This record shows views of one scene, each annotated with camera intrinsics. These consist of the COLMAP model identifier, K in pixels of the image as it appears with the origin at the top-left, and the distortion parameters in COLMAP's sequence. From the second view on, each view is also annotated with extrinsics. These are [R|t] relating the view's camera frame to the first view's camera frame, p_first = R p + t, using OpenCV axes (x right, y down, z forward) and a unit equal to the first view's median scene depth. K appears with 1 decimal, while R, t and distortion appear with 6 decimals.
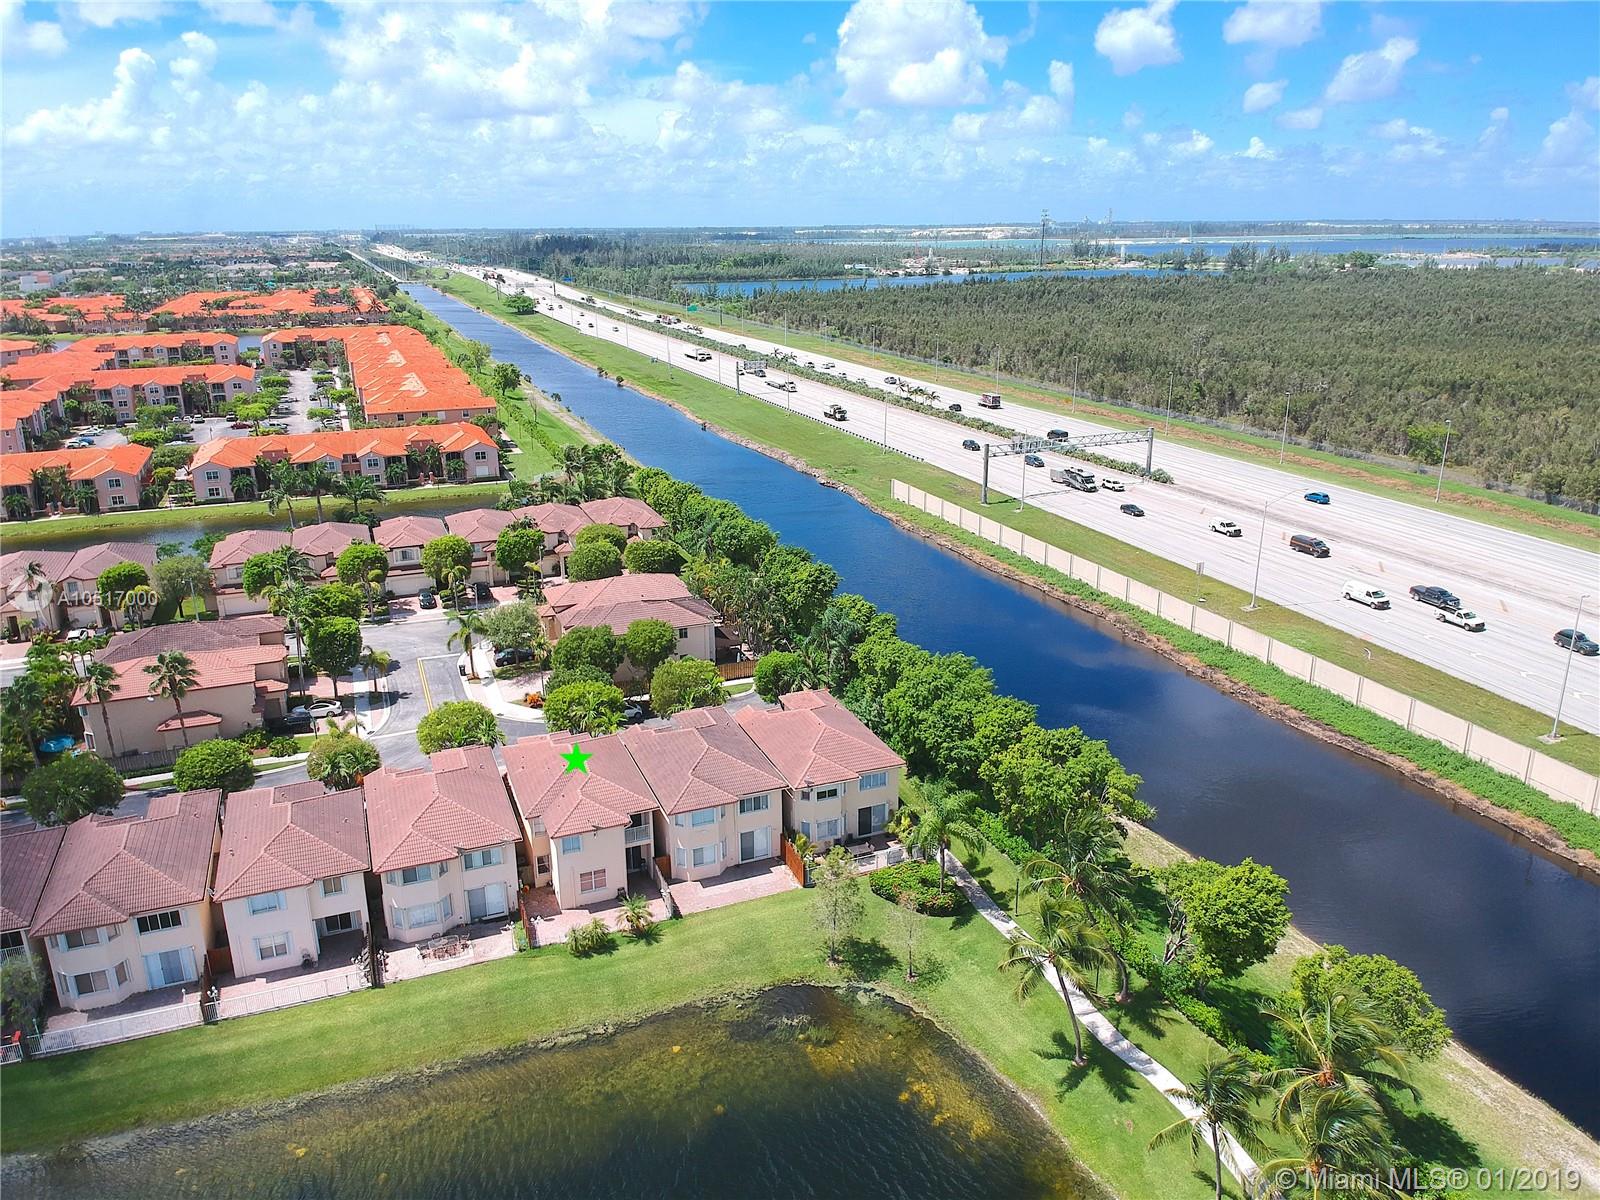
lens RADIAL K [[1165.8, 0, 803.0], [0, 1165.8, 593.6], [0, 0, 1]] dist [0.098099, -0.181356]
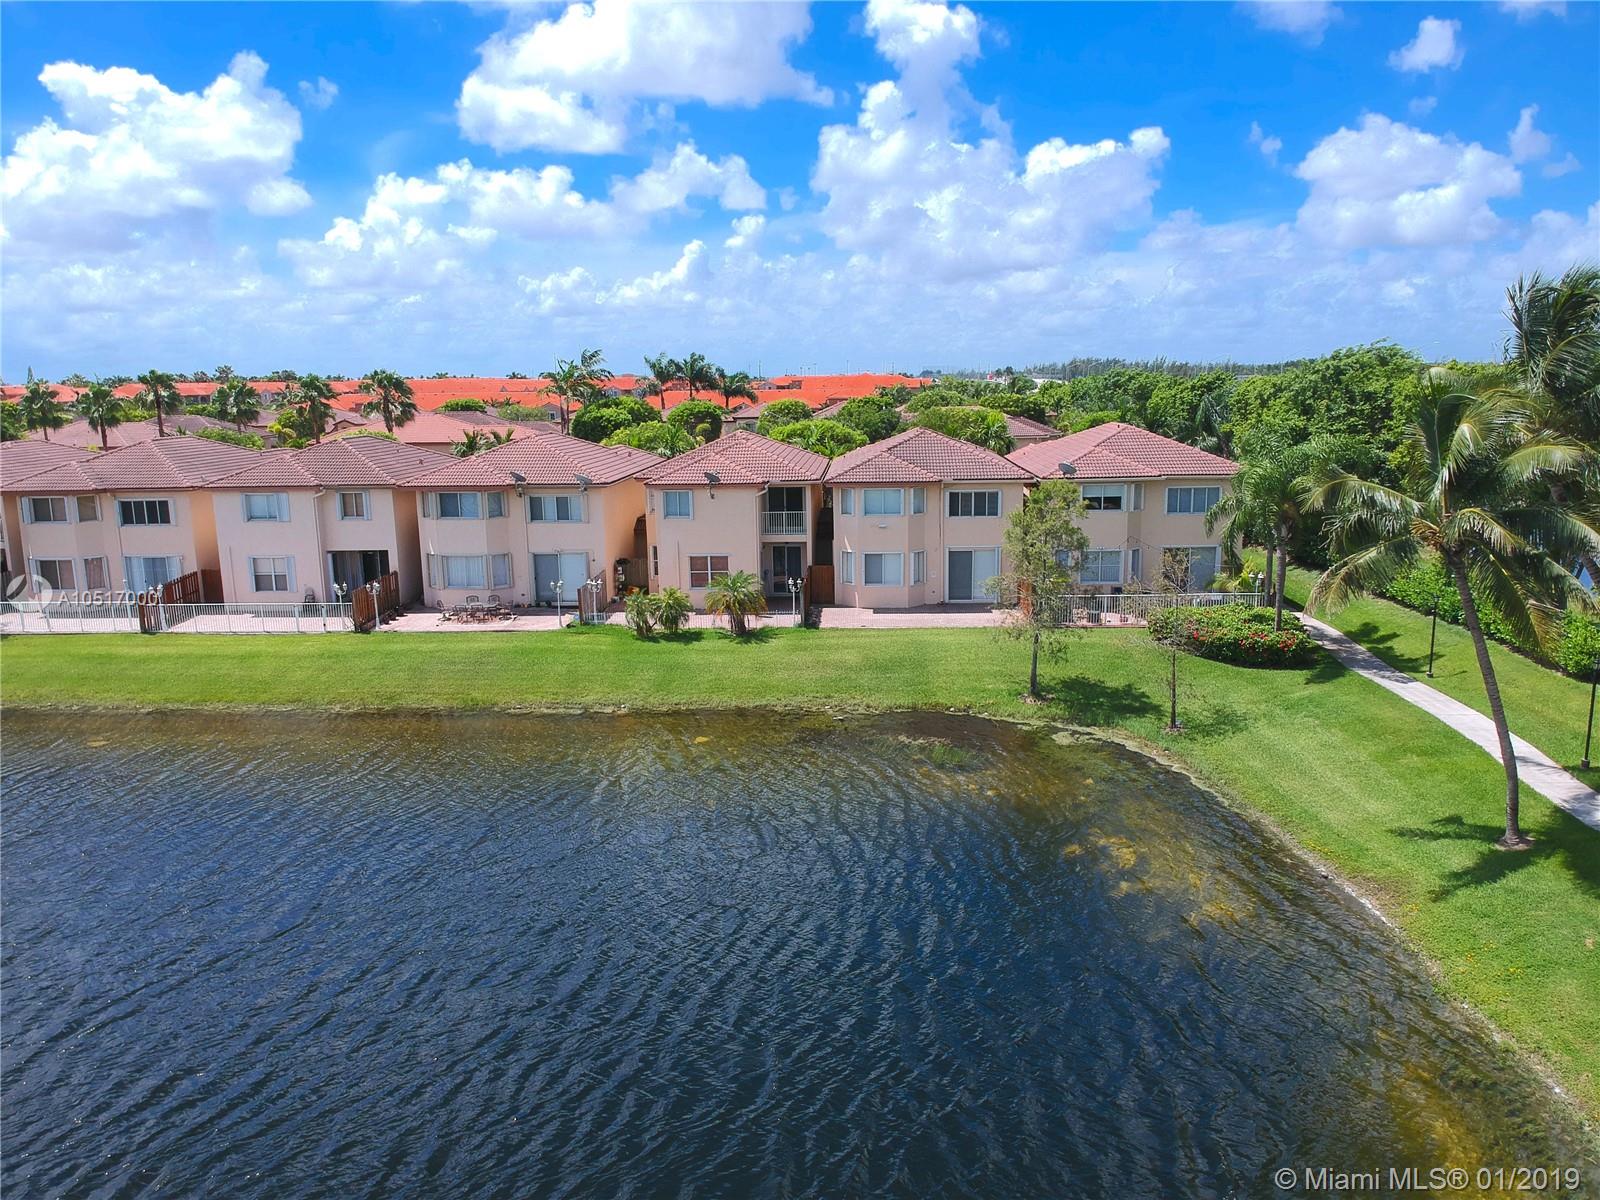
lens RADIAL K [[1165.8, 0, 803.0], [0, 1165.8, 593.6], [0, 0, 1]] dist [0.098099, -0.181356]
pose [[0.906285, 0.068737, -0.417040, 0.118576], [-0.115479, 0.989415, -0.087875, 0.253529], [0.406585, 0.127799, 0.904630, 0.353879]]
